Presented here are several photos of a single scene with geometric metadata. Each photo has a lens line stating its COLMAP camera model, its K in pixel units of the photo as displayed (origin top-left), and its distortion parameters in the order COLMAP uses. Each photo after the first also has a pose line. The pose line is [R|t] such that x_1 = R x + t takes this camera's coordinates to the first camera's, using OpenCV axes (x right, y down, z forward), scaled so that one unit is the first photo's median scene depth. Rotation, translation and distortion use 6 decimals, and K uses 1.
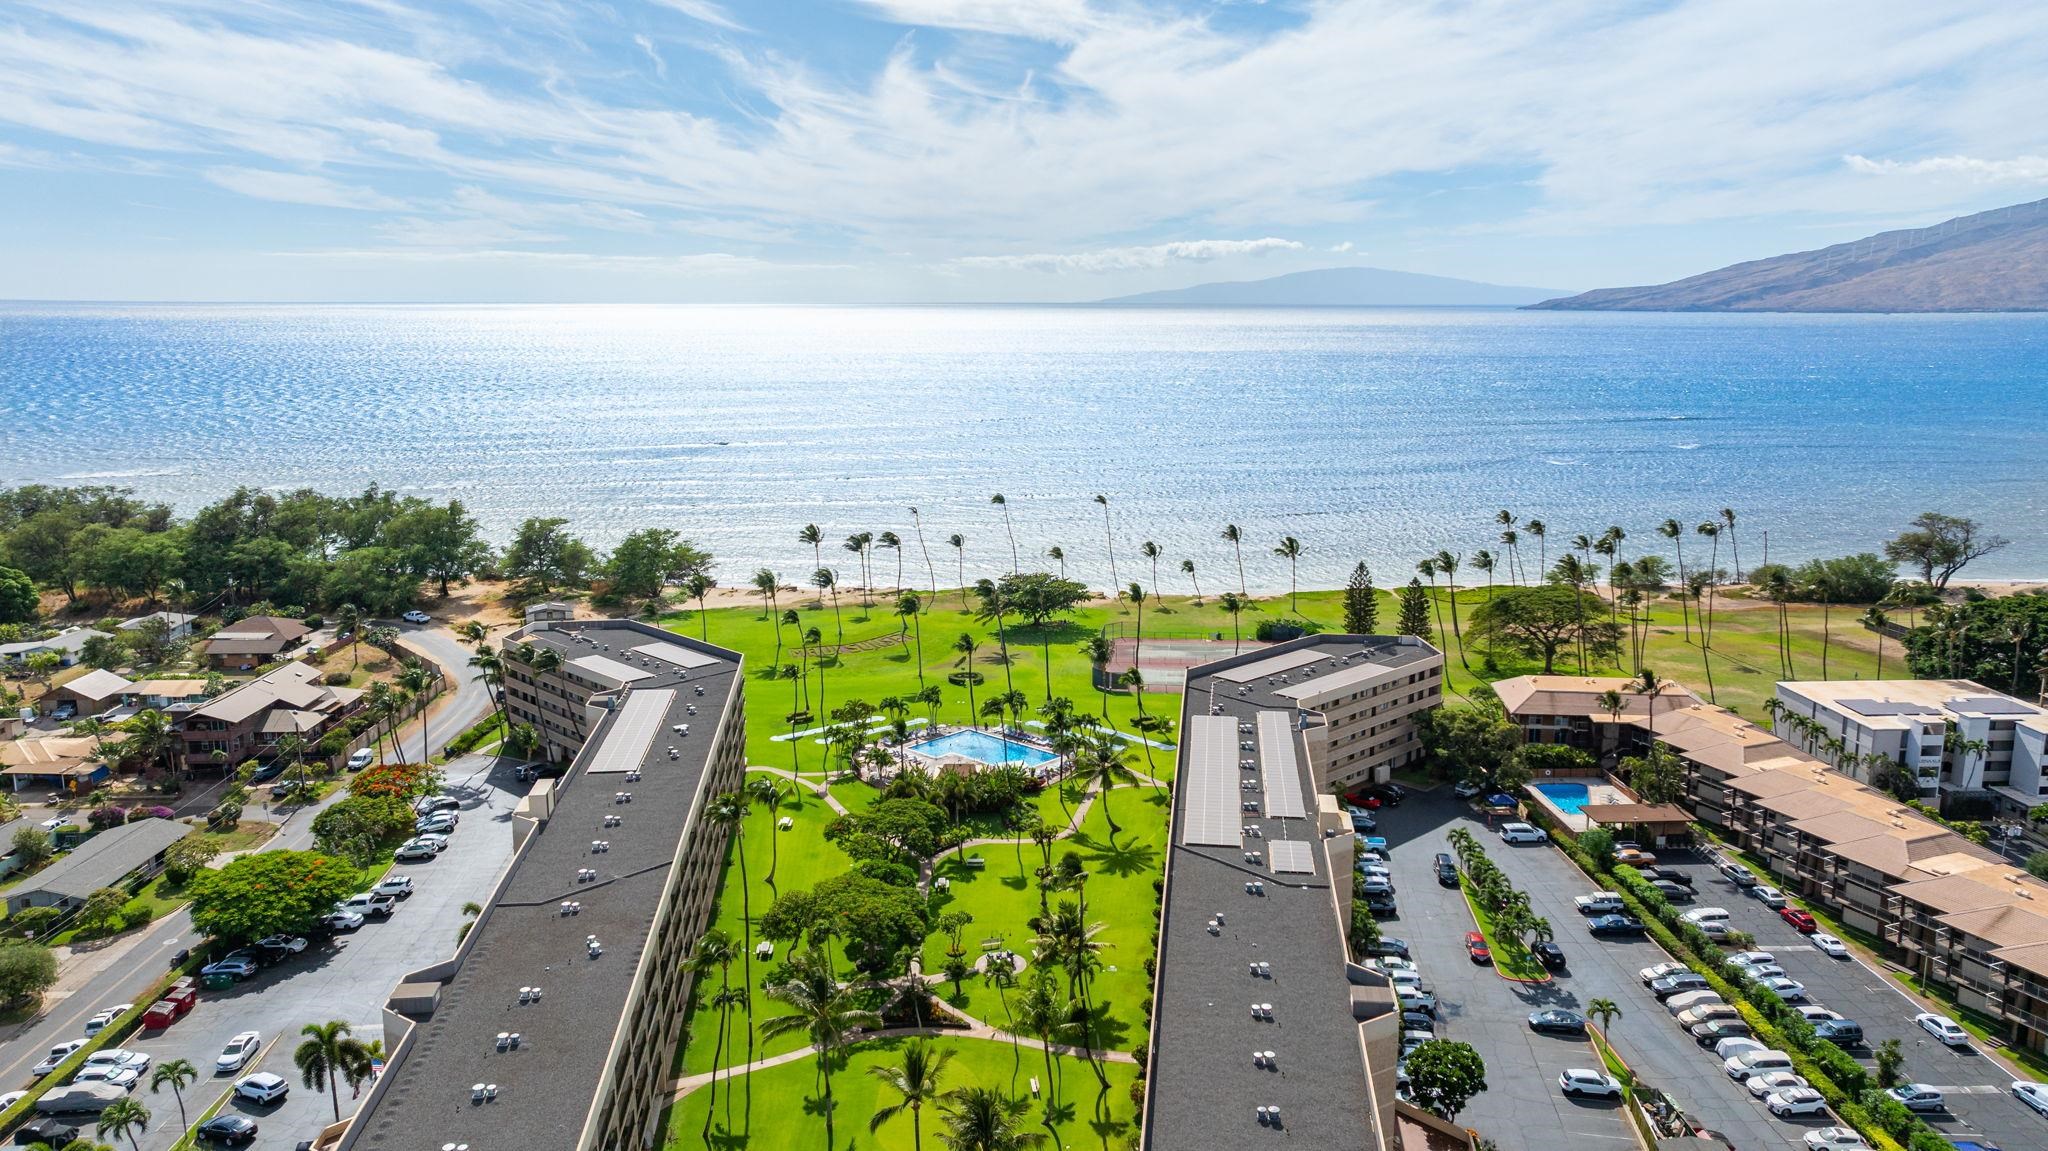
lens RADIAL K [[1414.4, 0, 1026.4], [0, 1414.4, 554.7], [0, 0, 1]] dist [-0.037466, 0.058176]
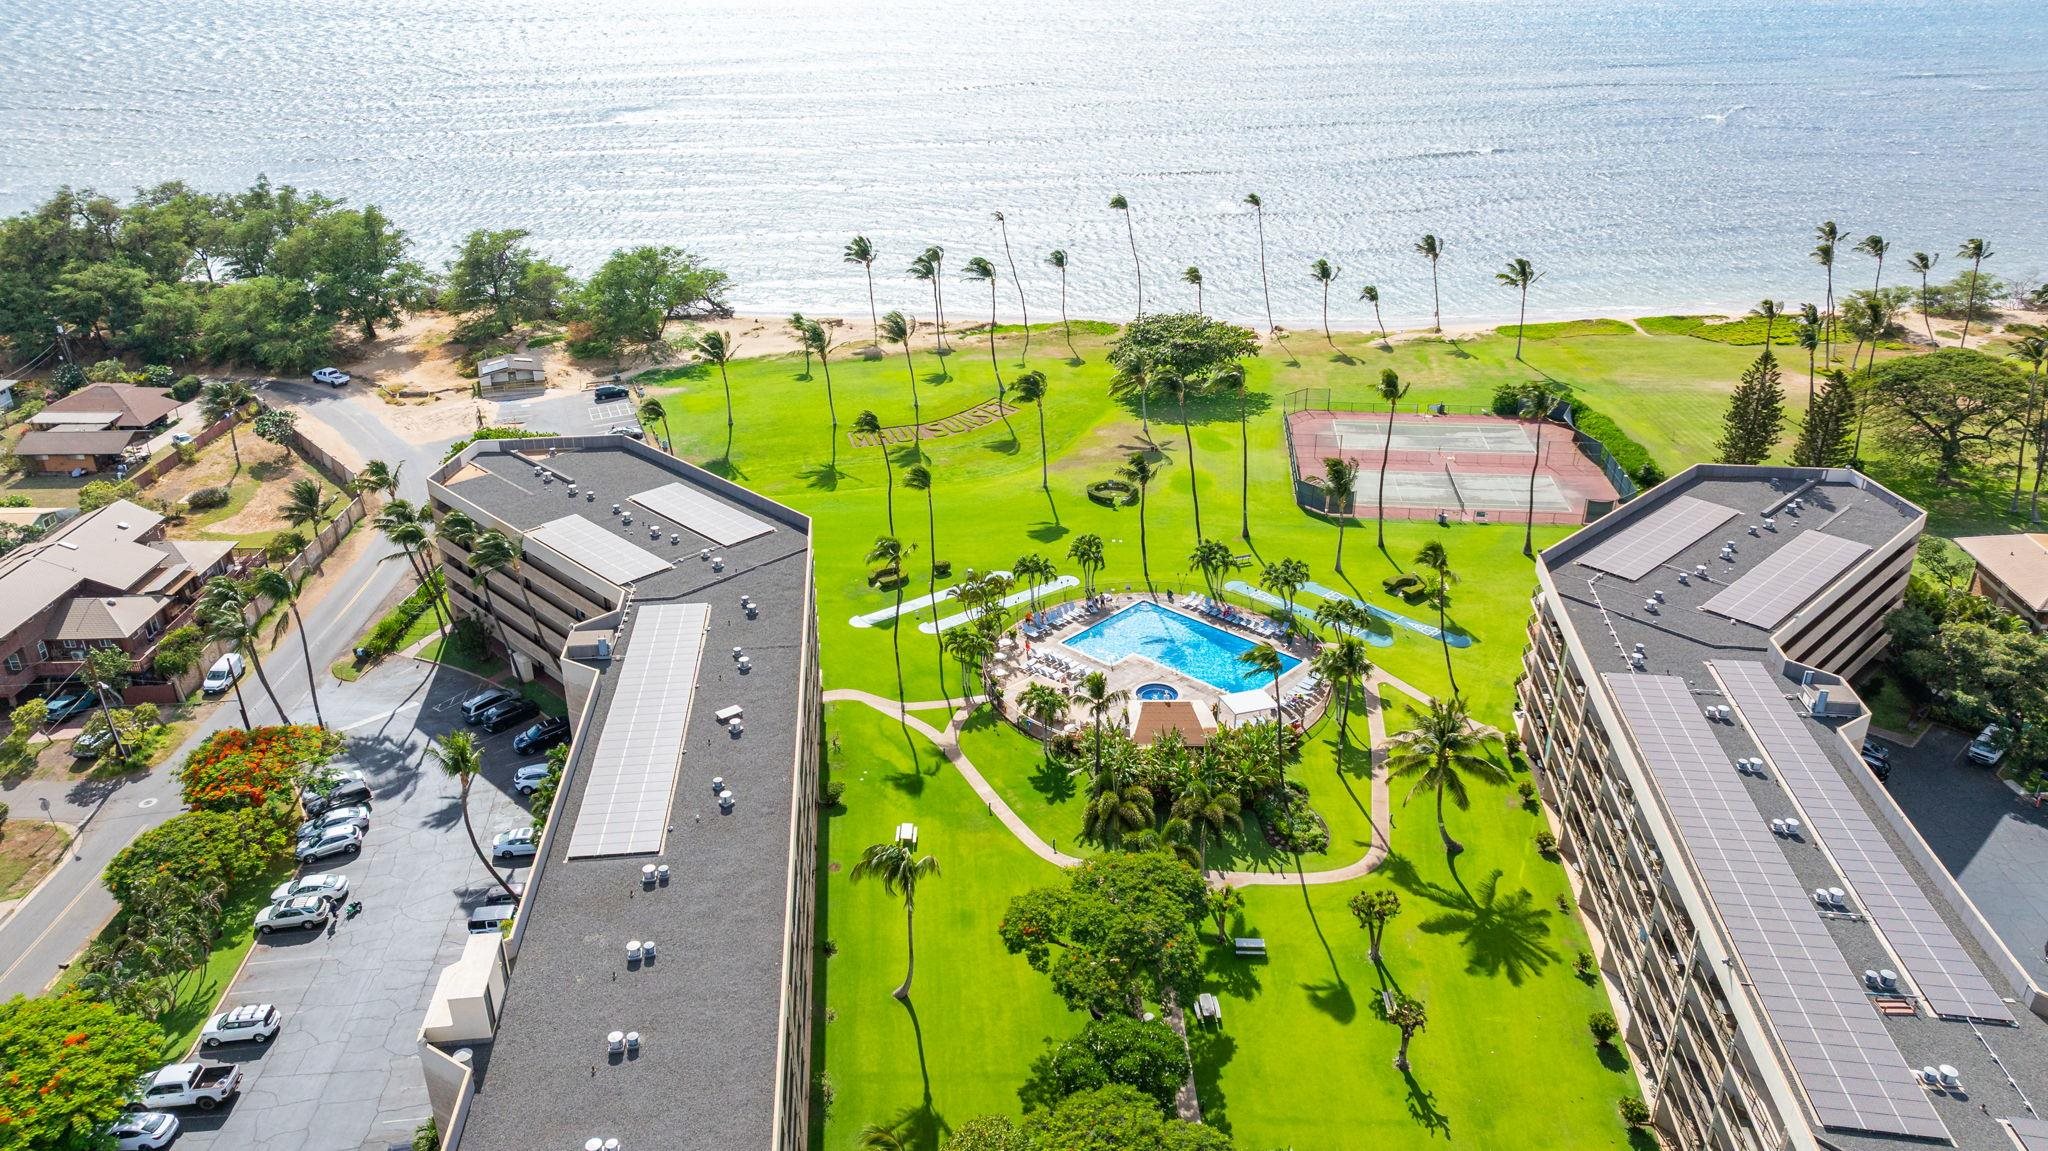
lens RADIAL K [[1418.2, 0, 1027.2], [0, 1418.2, 548.3], [0, 0, 1]] dist [-0.042801, 0.070133]
pose [[0.999996, -0.002516, 0.001343, -0.087000], [0.002109, 0.969433, 0.245347, -0.057579], [-0.001919, -0.245343, 0.969435, 0.320977]]
